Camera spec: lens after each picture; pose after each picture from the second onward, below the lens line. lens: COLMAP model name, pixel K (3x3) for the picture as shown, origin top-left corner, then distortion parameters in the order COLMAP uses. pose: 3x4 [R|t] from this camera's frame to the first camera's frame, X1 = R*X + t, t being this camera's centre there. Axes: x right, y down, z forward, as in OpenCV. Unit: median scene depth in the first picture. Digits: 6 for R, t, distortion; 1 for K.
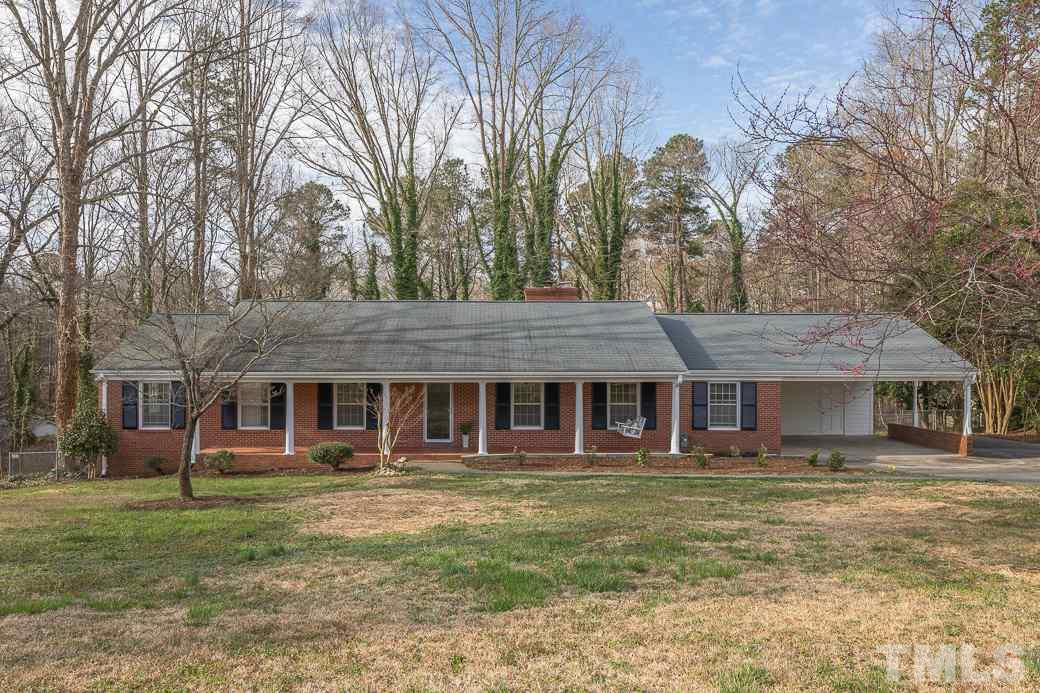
lens RADIAL K [[730.4, 0, 520.0], [0, 730.4, 346.5], [0, 0, 1]] dist [-0.007506, -0.002099]
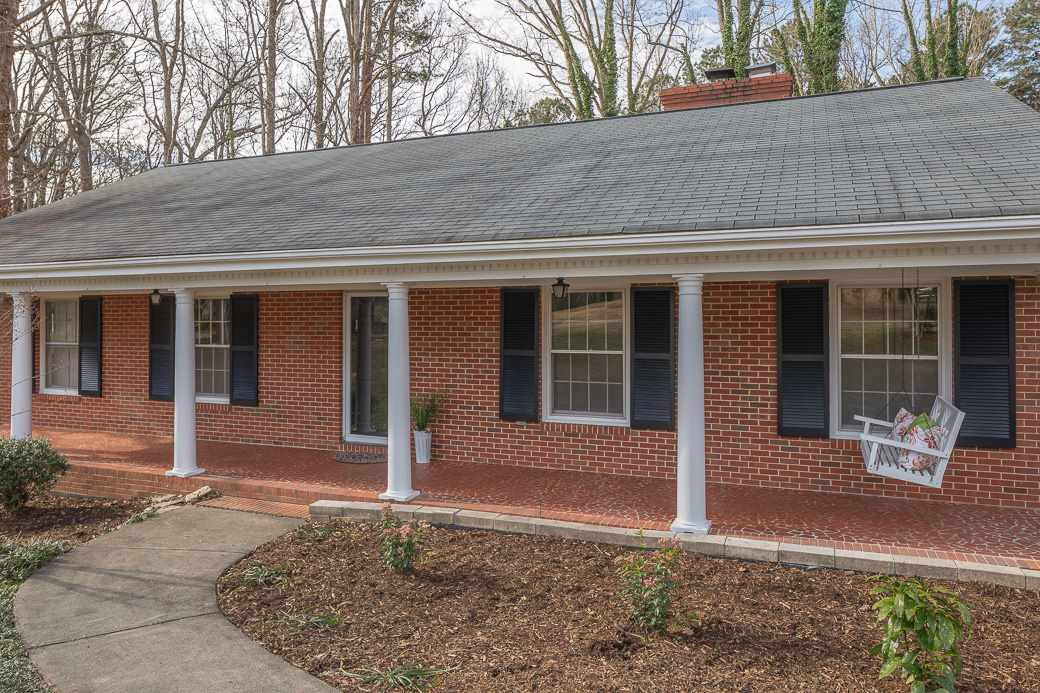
lens RADIAL K [[704.2, 0, 516.6], [0, 704.2, 310.2], [0, 0, 1]] dist [-0.006082, -0.002019]
pose [[0.899944, -0.011940, -0.435842, 0.131612], [0.018590, 0.999767, 0.010996, 0.053060], [0.435609, -0.017998, 0.899956, 0.672147]]
